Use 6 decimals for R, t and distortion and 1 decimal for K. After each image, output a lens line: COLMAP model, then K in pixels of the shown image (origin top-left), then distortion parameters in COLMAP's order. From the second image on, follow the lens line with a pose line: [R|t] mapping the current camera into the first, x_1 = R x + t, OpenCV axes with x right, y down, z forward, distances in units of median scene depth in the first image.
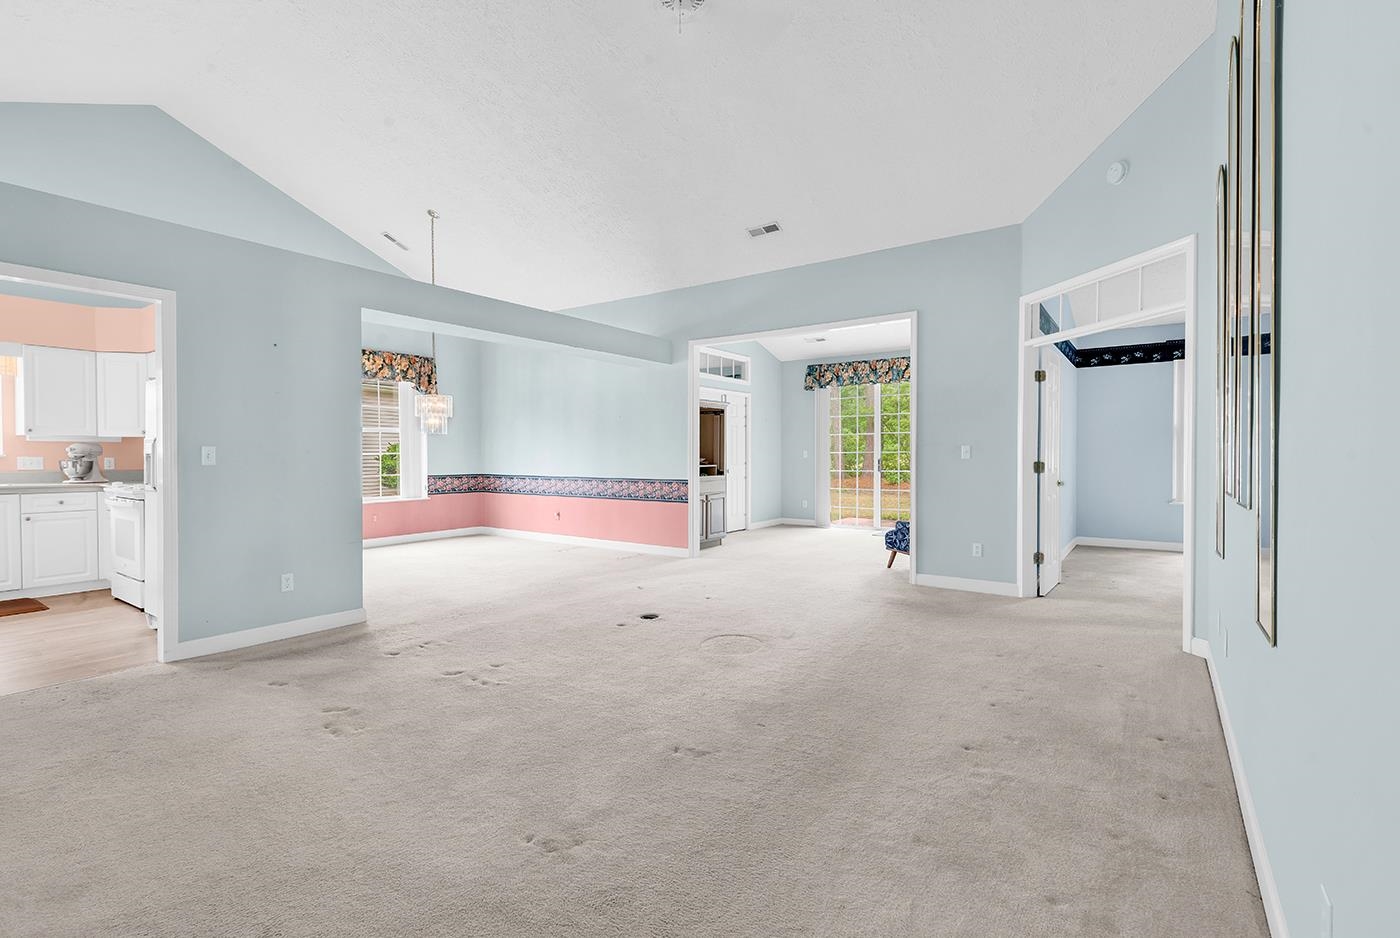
lens RADIAL K [[623.3, 0, 704.5], [0, 623.3, 445.5], [0, 0, 1]] dist [0.001761, -0.000028]
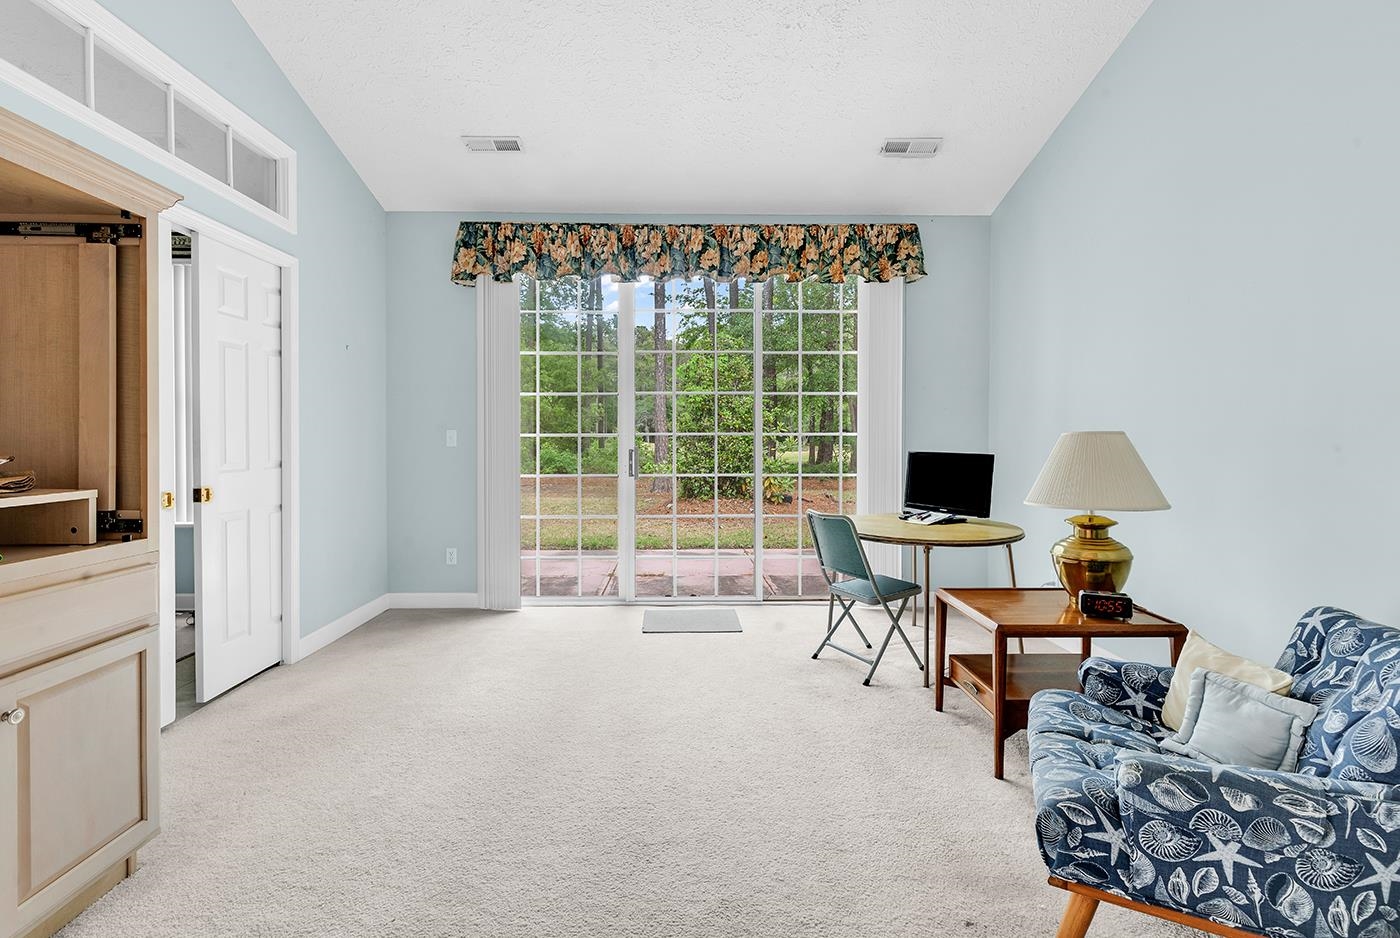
lens RADIAL K [[623.3, 0, 704.5], [0, 623.3, 445.5], [0, 0, 1]] dist [0.001761, -0.000028]
pose [[0.793092, -0.007308, 0.609058, 0.042563], [-0.008100, 0.999713, 0.022542, 0.008984], [-0.609048, -0.022811, 0.792805, 0.593846]]
